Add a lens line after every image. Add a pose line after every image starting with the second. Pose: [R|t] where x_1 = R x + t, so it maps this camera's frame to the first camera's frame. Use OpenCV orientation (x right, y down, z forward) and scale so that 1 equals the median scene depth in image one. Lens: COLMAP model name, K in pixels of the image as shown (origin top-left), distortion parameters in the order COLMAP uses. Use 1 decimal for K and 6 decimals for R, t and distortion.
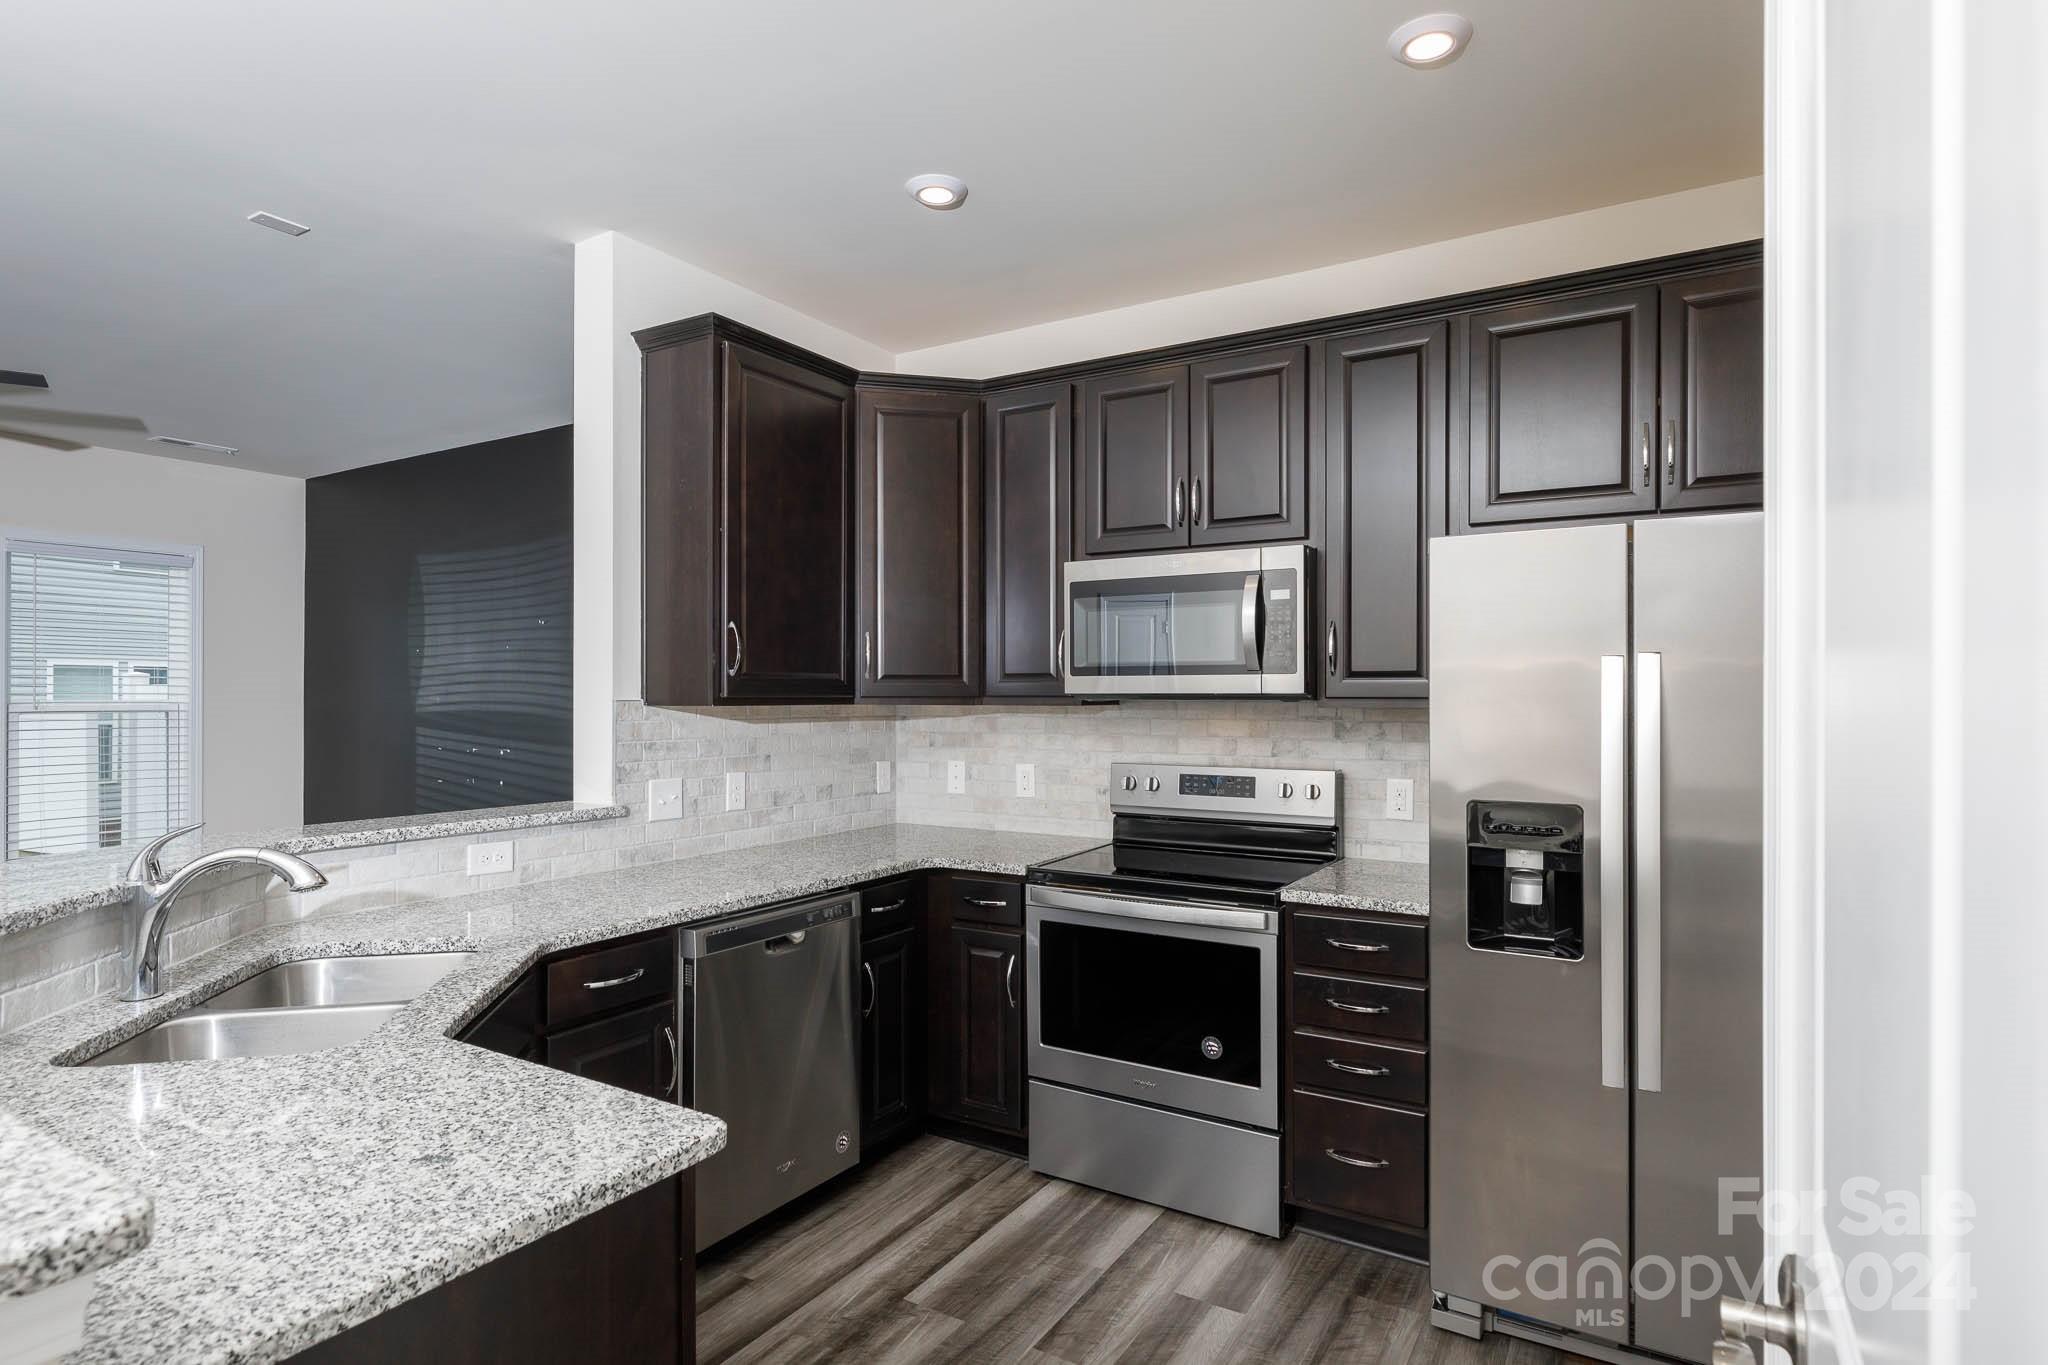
lens RADIAL K [[1077.2, 0, 1024.0], [0, 1077.2, 682.5], [0, 0, 1]] dist [0.000257, 0.000011]
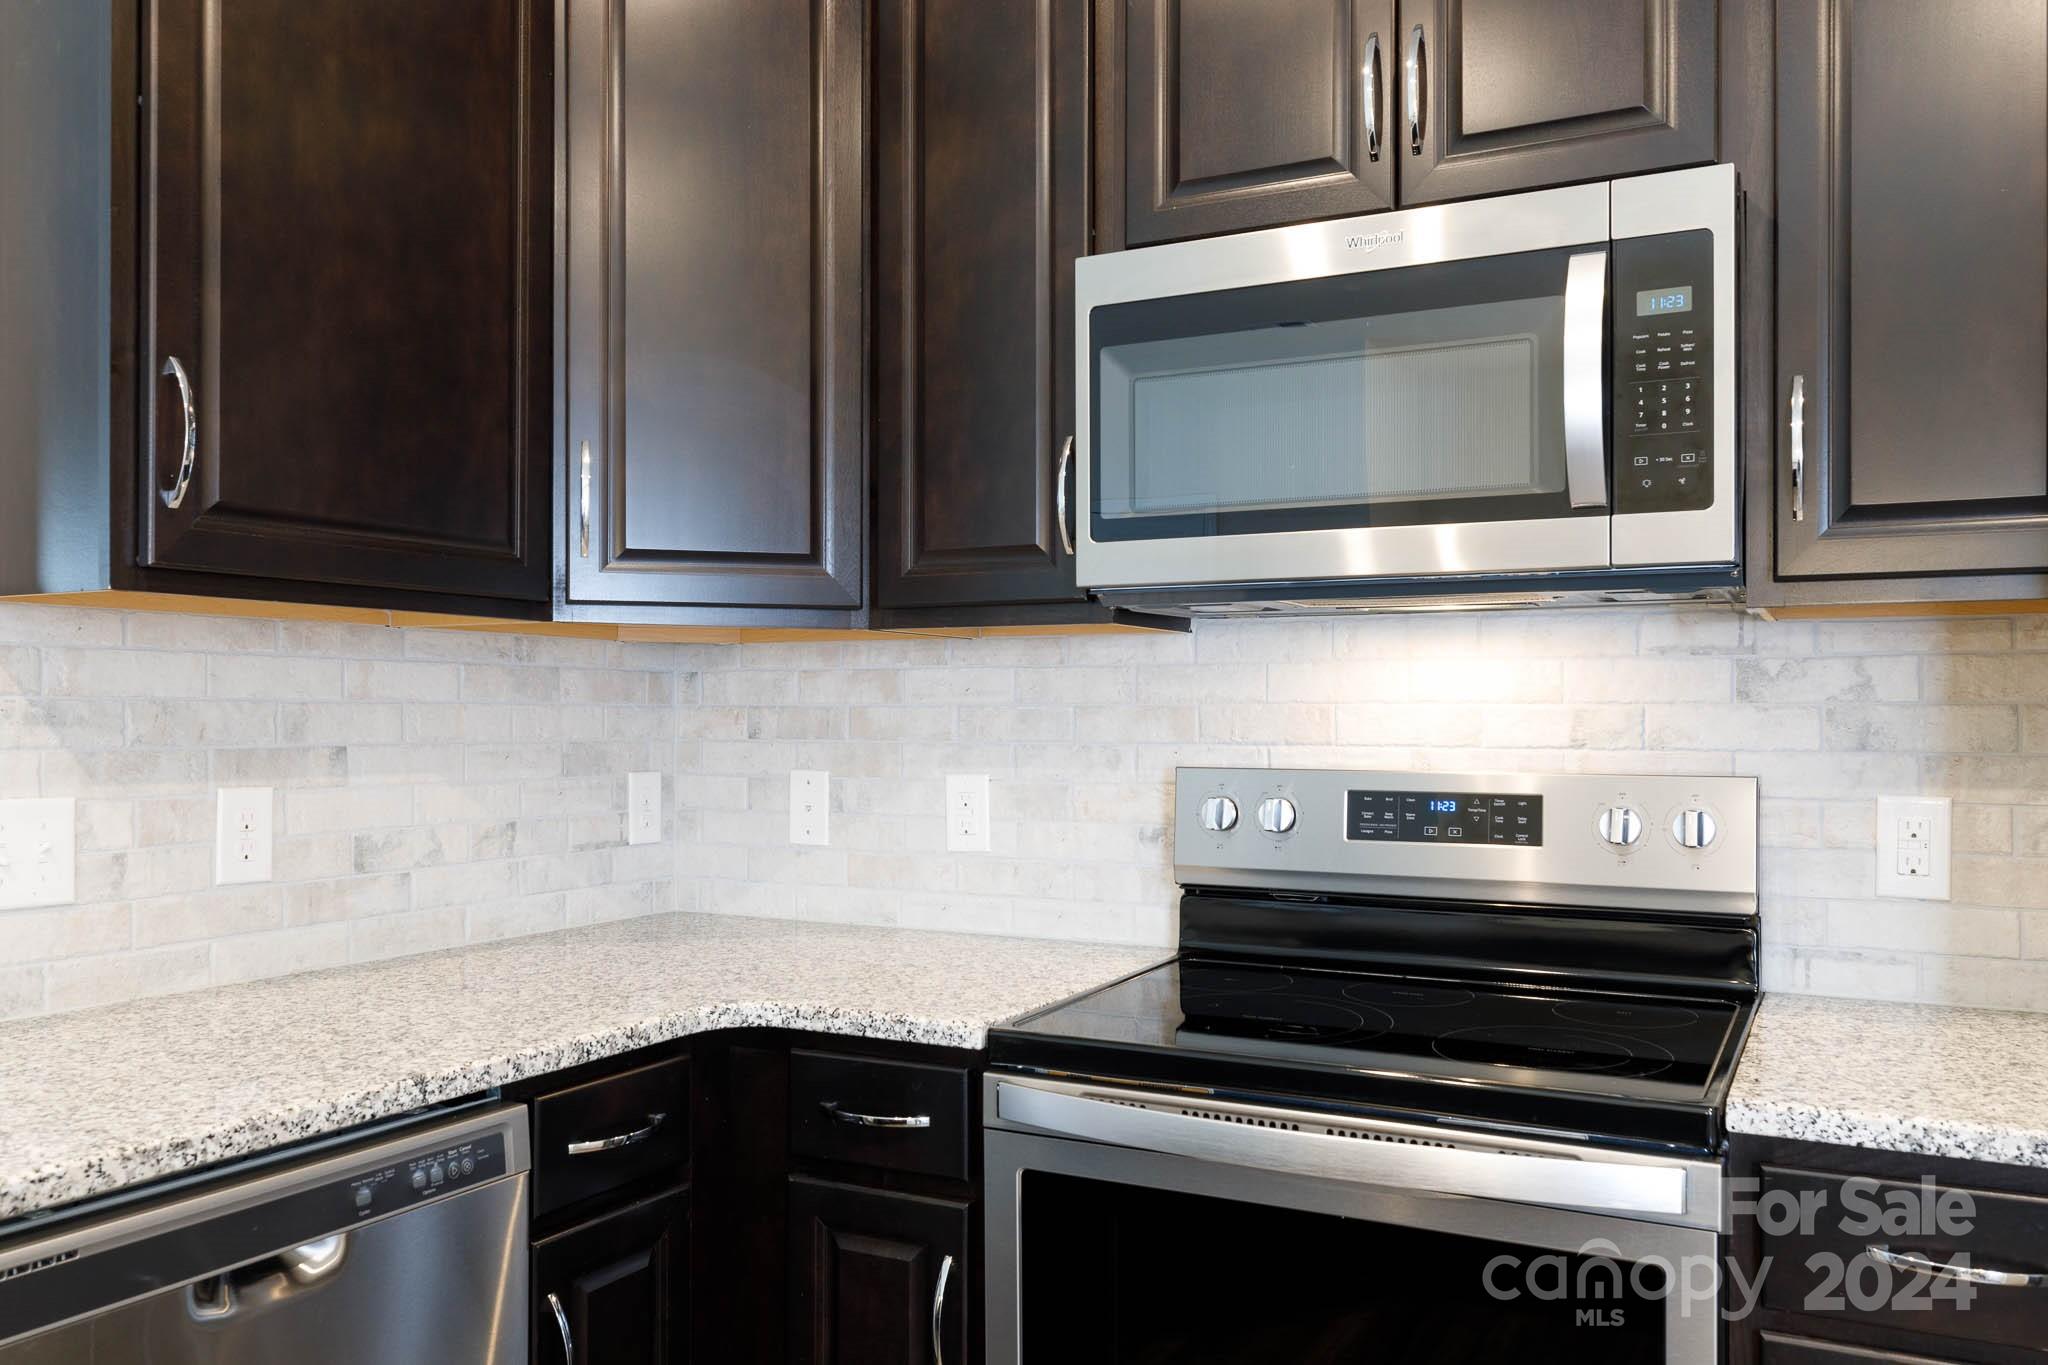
lens RADIAL K [[1596.6, 0, 1019.8], [0, 1596.6, 713.8], [0, 0, 1]] dist [-0.006346, -0.000732]
pose [[0.998367, 0.001410, 0.057106, -0.016937], [-0.001955, 0.999953, 0.009487, 0.052399], [-0.057090, -0.009583, 0.998323, 0.415204]]
